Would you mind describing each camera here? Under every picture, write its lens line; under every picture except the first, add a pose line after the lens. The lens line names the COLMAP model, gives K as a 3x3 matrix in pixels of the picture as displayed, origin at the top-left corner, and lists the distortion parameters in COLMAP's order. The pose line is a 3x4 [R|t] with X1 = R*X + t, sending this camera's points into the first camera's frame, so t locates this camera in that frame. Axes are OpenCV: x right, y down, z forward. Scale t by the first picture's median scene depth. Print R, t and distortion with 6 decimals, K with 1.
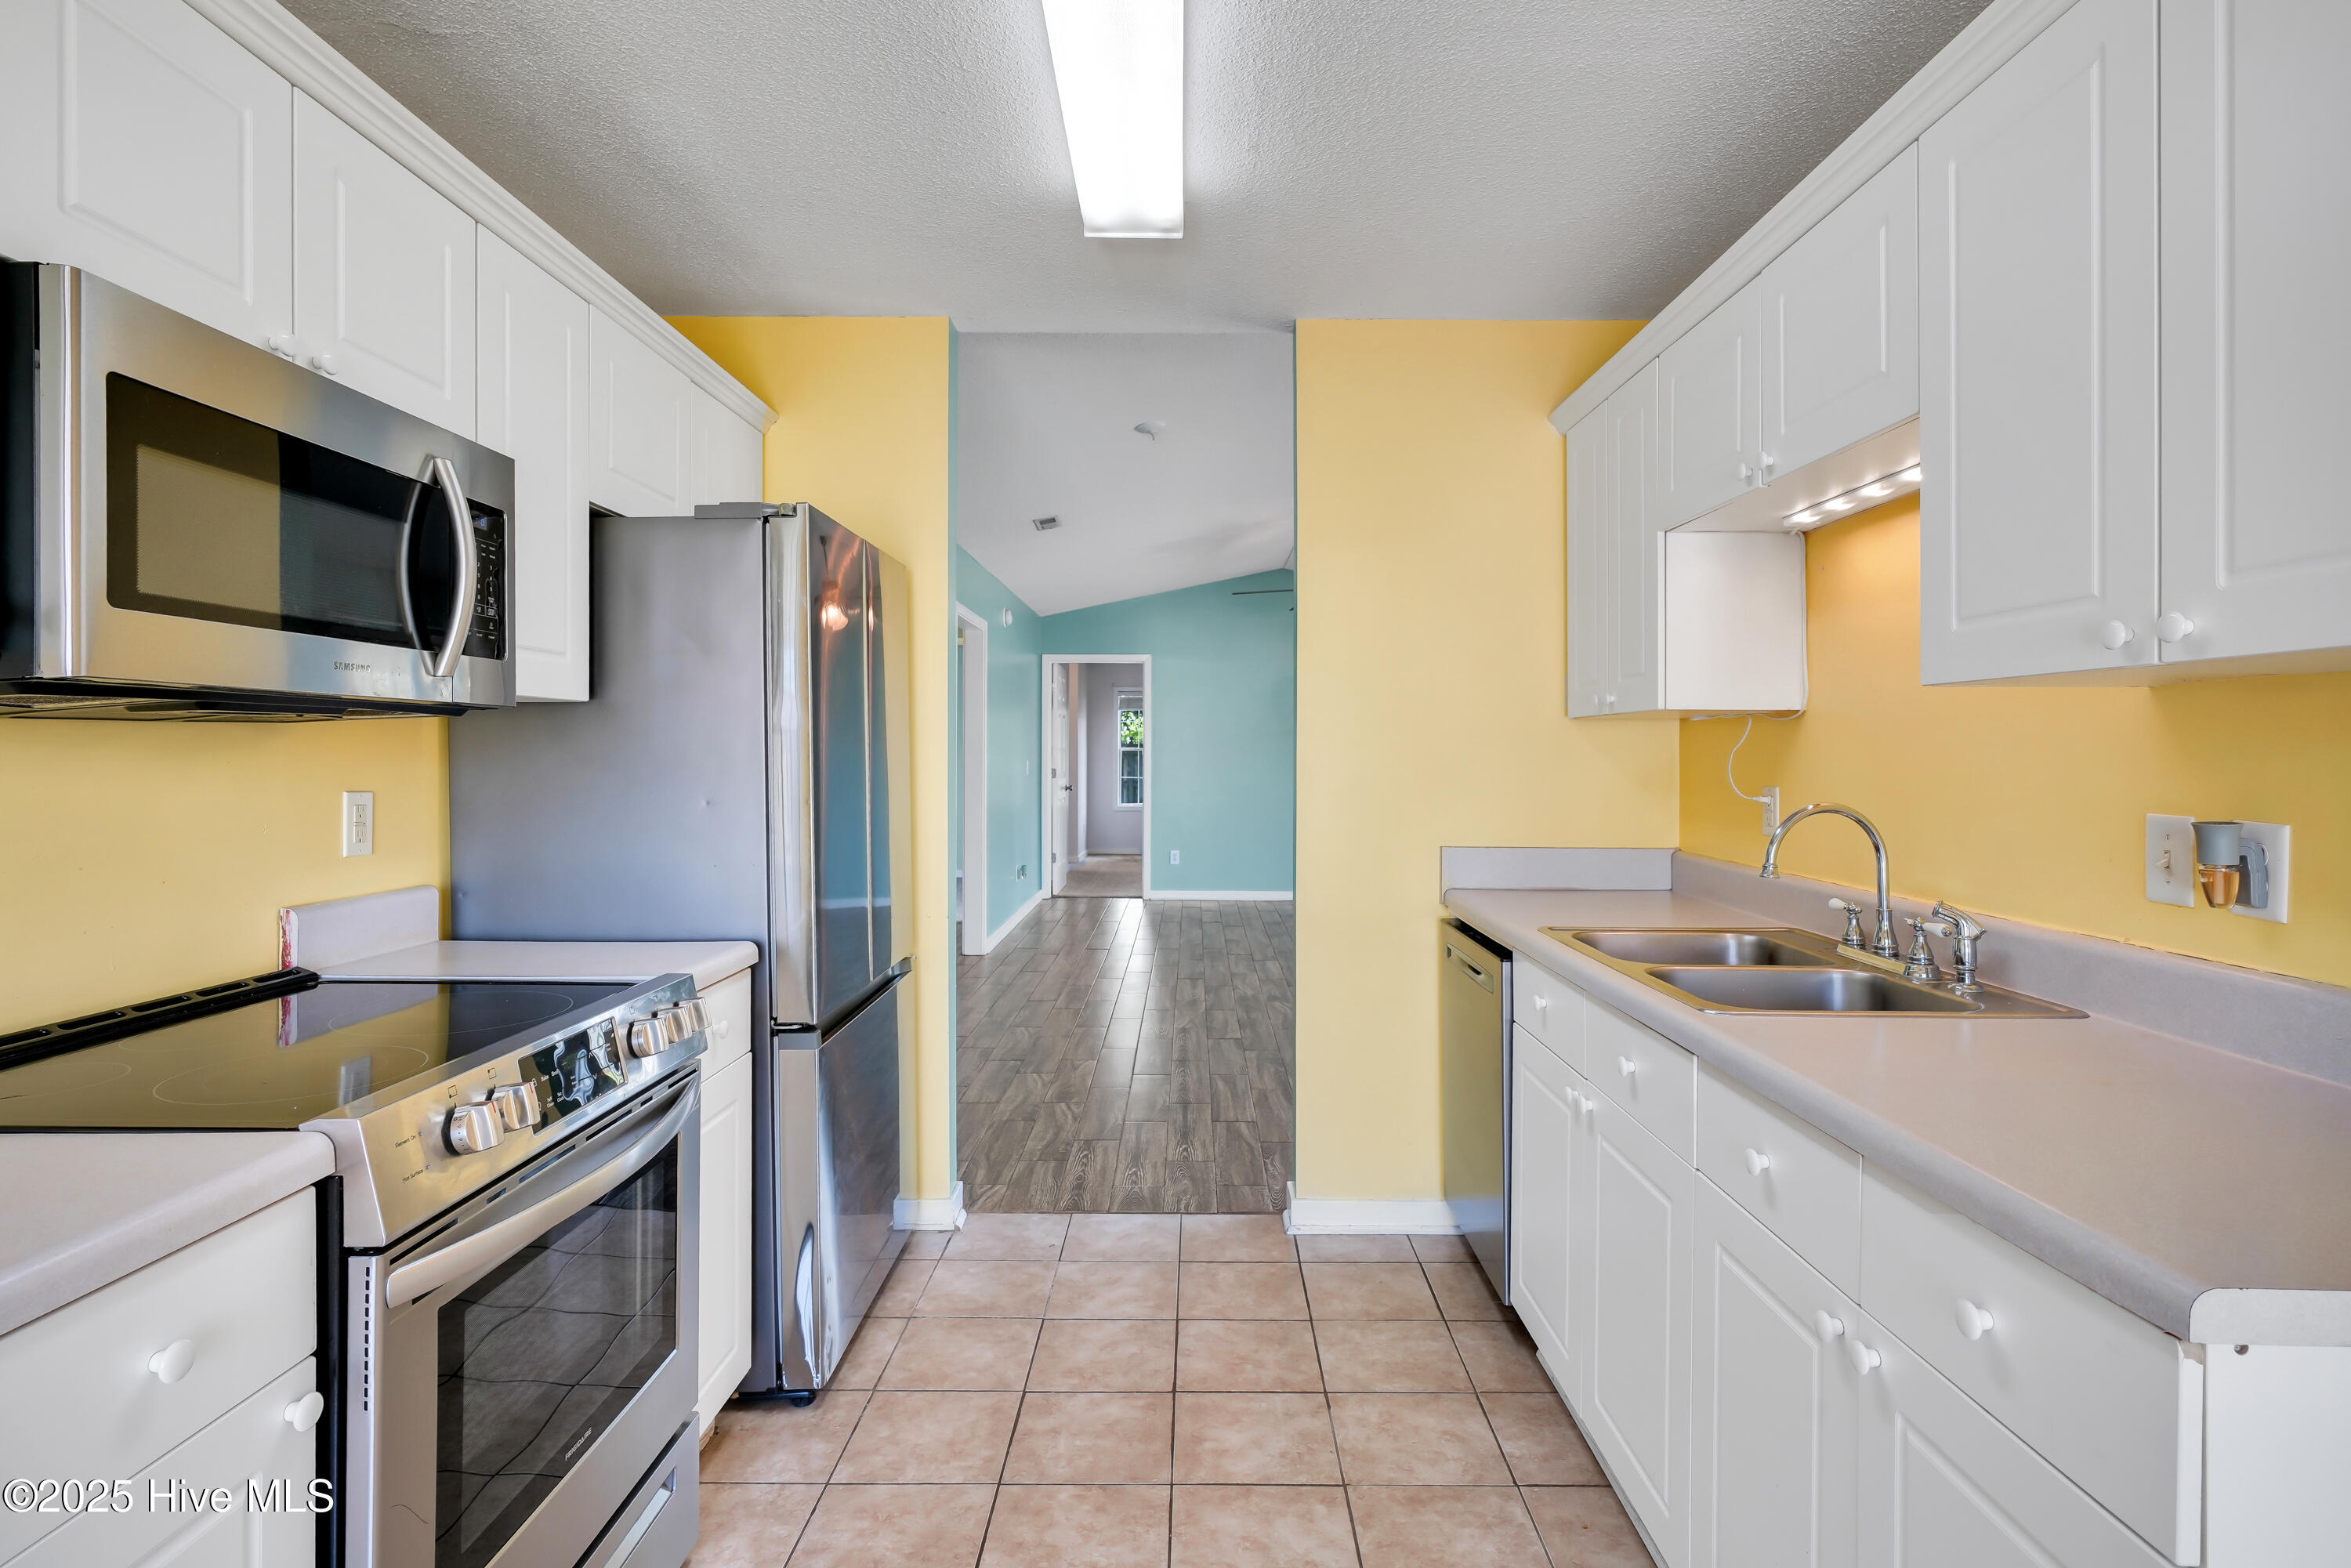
lens RADIAL K [[1073.6, 0, 1170.6], [0, 1073.6, 757.3], [0, 0, 1]] dist [-0.013918, 0.001140]
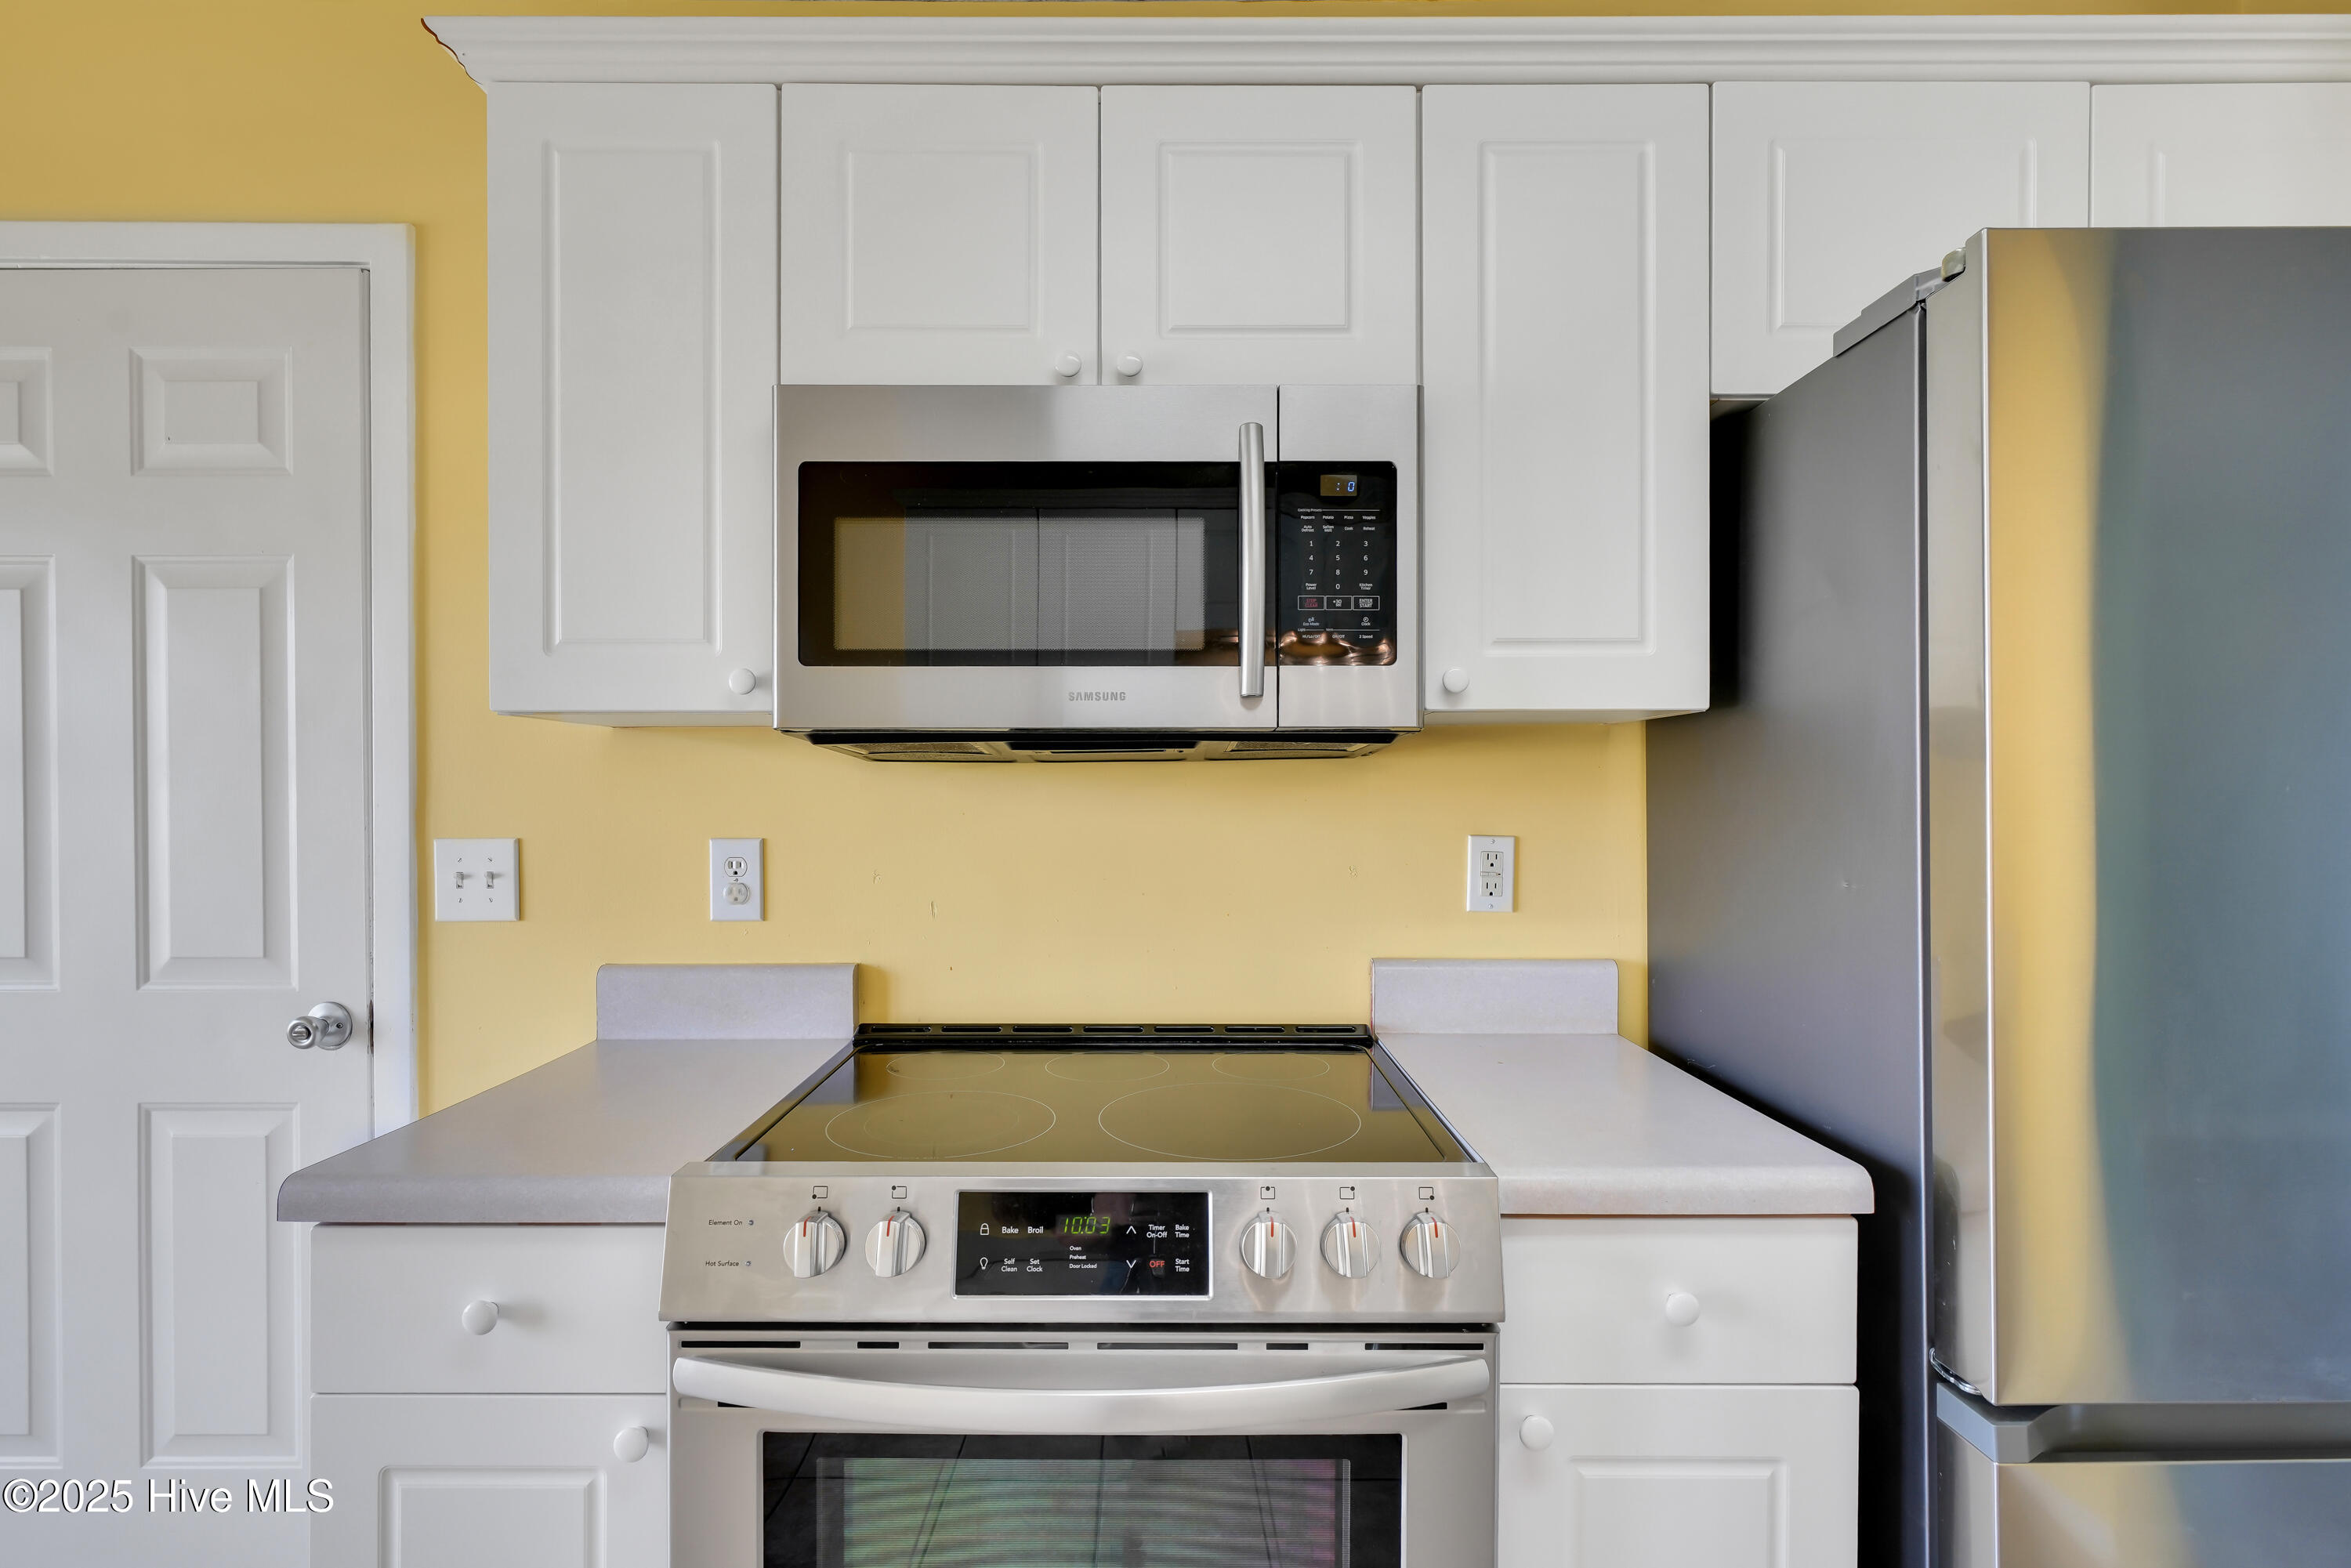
lens RADIAL K [[1155.3, 0, 1182.5], [0, 1155.3, 794.8], [0, 0, 1]] dist [-0.003433, -0.000260]
pose [[0.033170, 0.003323, -0.999444, 0.169358], [-0.000818, 0.999994, 0.003298, -0.003891], [0.999449, 0.000708, 0.033172, 0.842324]]
